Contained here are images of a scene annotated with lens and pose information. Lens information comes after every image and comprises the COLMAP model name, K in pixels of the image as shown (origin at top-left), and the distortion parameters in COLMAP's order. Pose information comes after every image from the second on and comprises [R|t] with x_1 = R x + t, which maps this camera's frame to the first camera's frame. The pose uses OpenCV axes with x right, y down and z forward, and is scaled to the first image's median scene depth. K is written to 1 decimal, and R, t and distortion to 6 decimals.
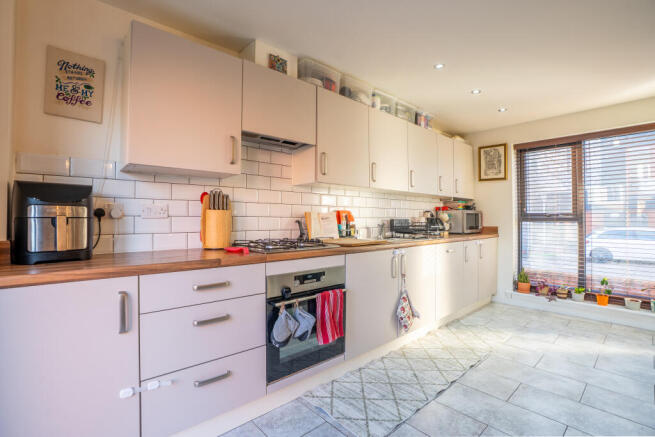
lens RADIAL K [[304.4, 0, 323.6], [0, 304.4, 215.8], [0, 0, 1]] dist [-0.073915, 0.029099]
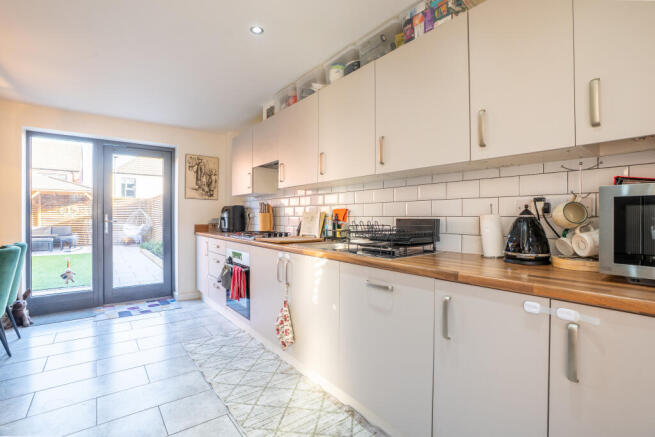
lens RADIAL K [[304.4, 0, 323.6], [0, 304.4, 215.8], [0, 0, 1]] dist [-0.073915, 0.029099]
pose [[-0.069725, -0.003438, -0.997560, 1.279375], [0.011403, 0.999926, -0.004243, 0.009660], [0.997501, -0.011671, -0.069681, 1.332182]]
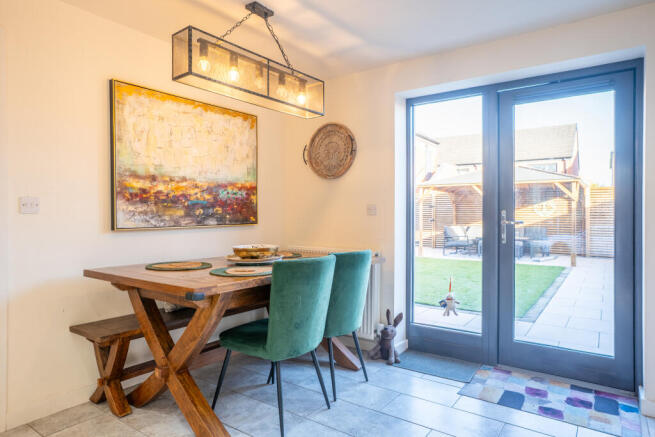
lens RADIAL K [[399.5, 0, 328.5], [0, 399.5, 215.6], [0, 0, 1]] dist [-0.004383, 0.000524]
pose [[-0.974801, -0.004103, -0.223040, 0.527642], [-0.001861, 0.999946, -0.010263, 0.011760], [0.223070, -0.009589, -0.974755, 1.134479]]
